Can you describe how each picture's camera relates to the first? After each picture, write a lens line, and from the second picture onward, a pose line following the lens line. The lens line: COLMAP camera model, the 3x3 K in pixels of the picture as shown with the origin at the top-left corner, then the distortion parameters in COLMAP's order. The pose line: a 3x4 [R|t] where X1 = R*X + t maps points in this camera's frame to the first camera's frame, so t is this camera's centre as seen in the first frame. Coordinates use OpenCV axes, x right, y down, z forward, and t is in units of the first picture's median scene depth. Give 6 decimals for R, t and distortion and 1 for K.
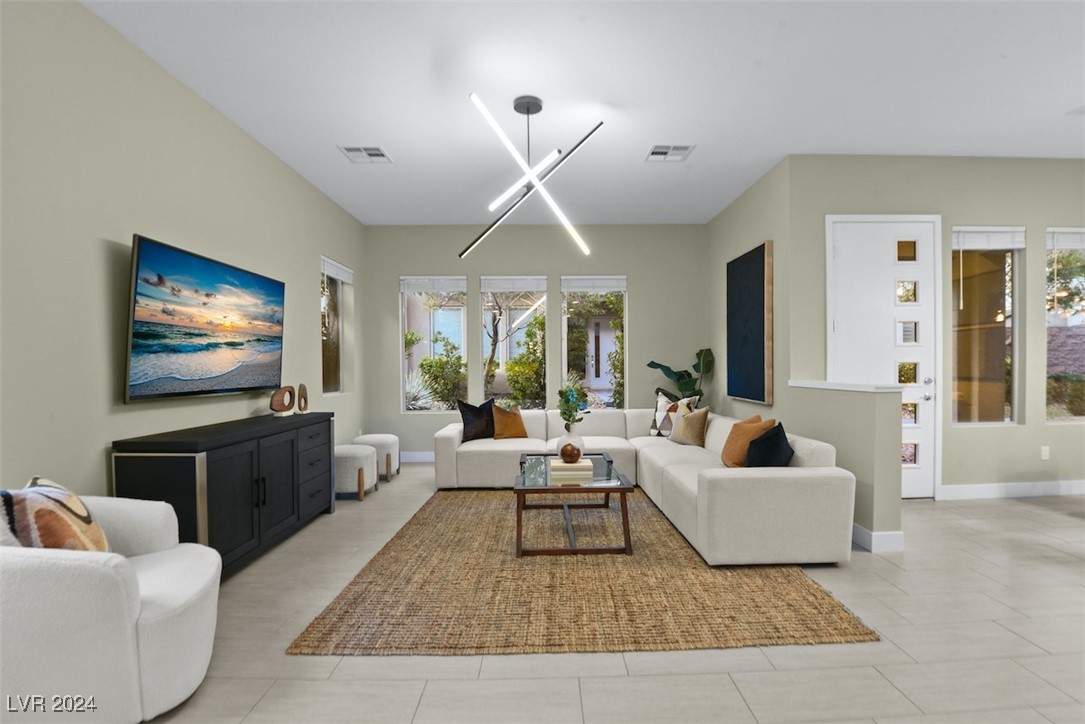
lens RADIAL K [[518.1, 0, 557.1], [0, 518.1, 378.8], [0, 0, 1]] dist [-0.025548, -0.005359]
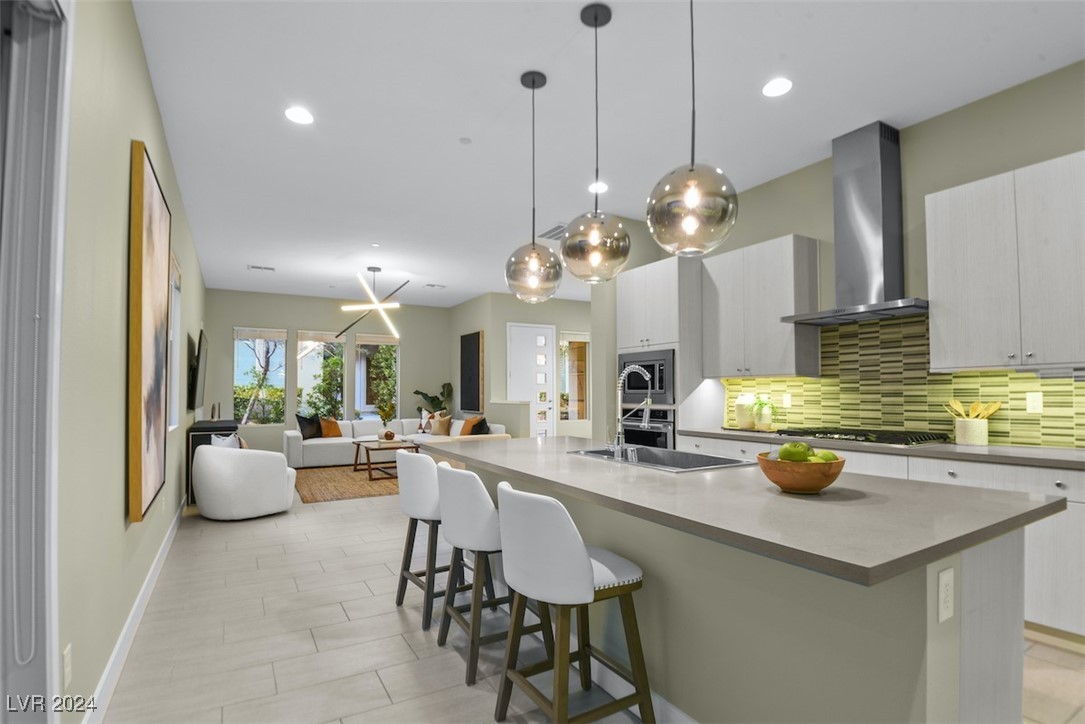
lens RADIAL K [[518.1, 0, 545.3], [0, 518.1, 393.4], [0, 0, 1]] dist [-0.025548, -0.005359]
pose [[0.879900, 0.006123, 0.475120, -0.342513], [0.005992, 0.999694, -0.023979, 0.025266], [-0.475121, 0.023946, 0.879594, -0.929384]]
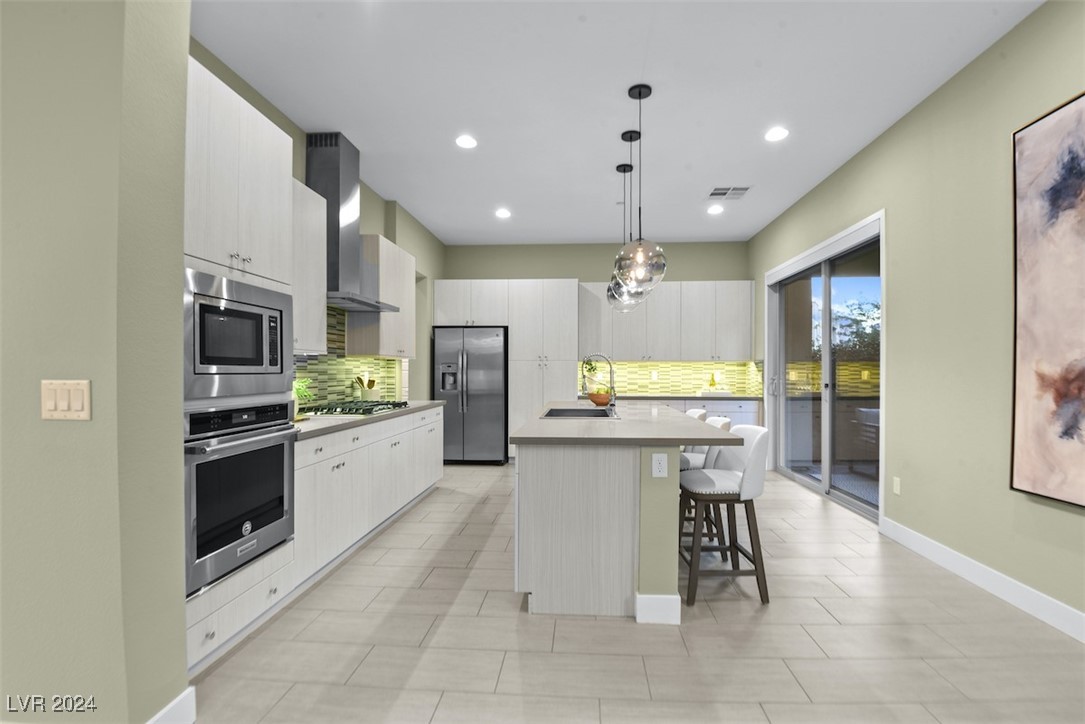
lens RADIAL K [[518.1, 0, 547.2], [0, 518.1, 367.1], [0, 0, 1]] dist [-0.025548, -0.005359]
pose [[-0.995193, 0.000334, 0.097934, 0.403925], [0.001761, 0.999893, 0.014490, -0.052760], [-0.097918, 0.014593, -0.995087, 1.836517]]
